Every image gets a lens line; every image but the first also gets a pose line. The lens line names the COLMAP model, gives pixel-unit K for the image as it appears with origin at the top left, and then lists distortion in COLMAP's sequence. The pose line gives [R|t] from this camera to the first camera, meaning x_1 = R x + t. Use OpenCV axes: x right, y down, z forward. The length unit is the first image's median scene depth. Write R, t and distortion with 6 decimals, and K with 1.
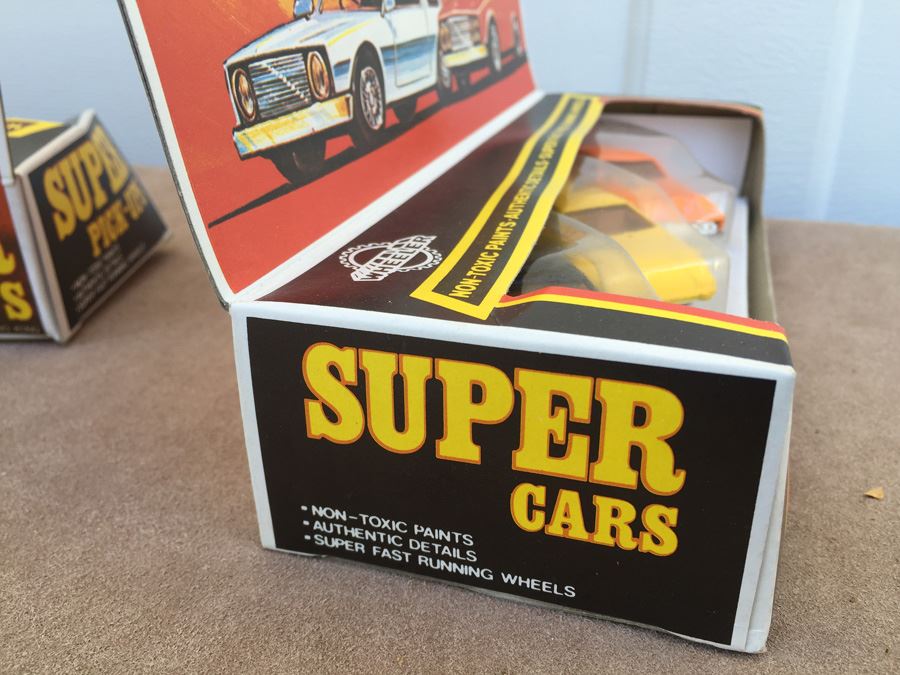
lens RADIAL K [[792.6, 0, 445.9], [0, 792.6, 336.4], [0, 0, 1]] dist [0.090819, -0.159613]
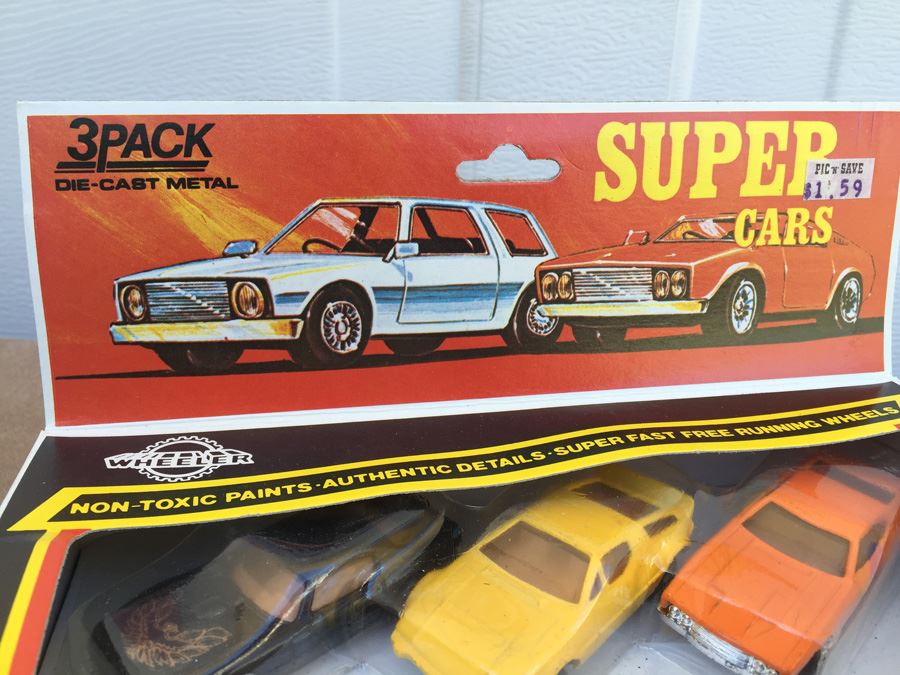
lens RADIAL K [[792.6, 0, 445.9], [0, 792.6, 336.4], [0, 0, 1]] dist [0.090819, -0.159613]
pose [[0.485127, 0.355150, -0.799075, 0.998140], [-0.401444, 0.902275, 0.157297, -0.600778], [0.776849, 0.244475, 0.580291, 0.554876]]
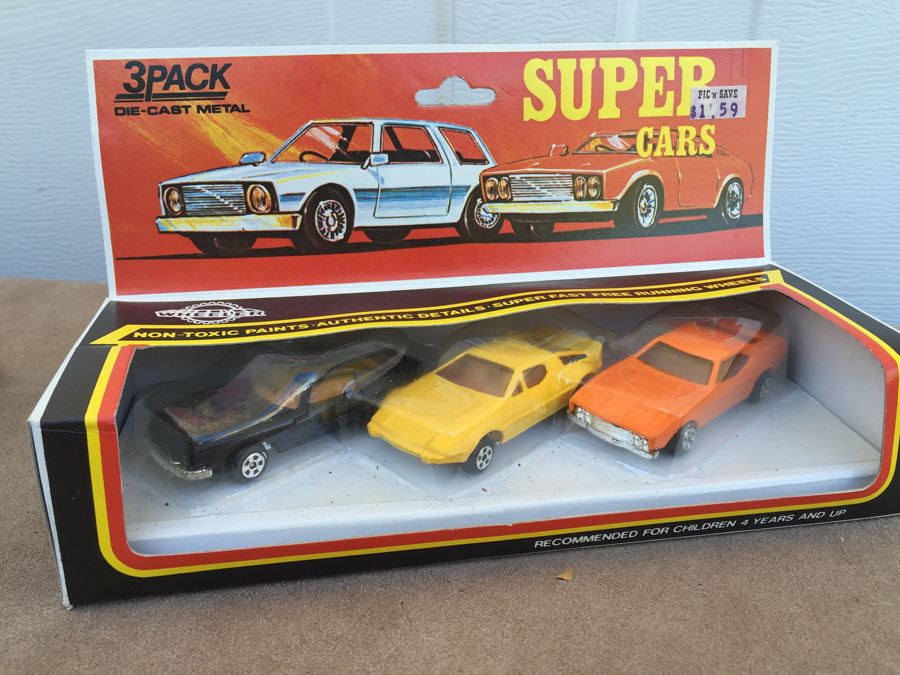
lens RADIAL K [[797.0, 0, 448.4], [0, 797.0, 338.1], [0, 0, 1]] dist [0.093998, -0.165326]
pose [[0.478605, 0.329596, -0.813820, 1.458213], [-0.378817, 0.913681, 0.147259, -0.461818], [0.792108, 0.237810, 0.562149, 0.471297]]
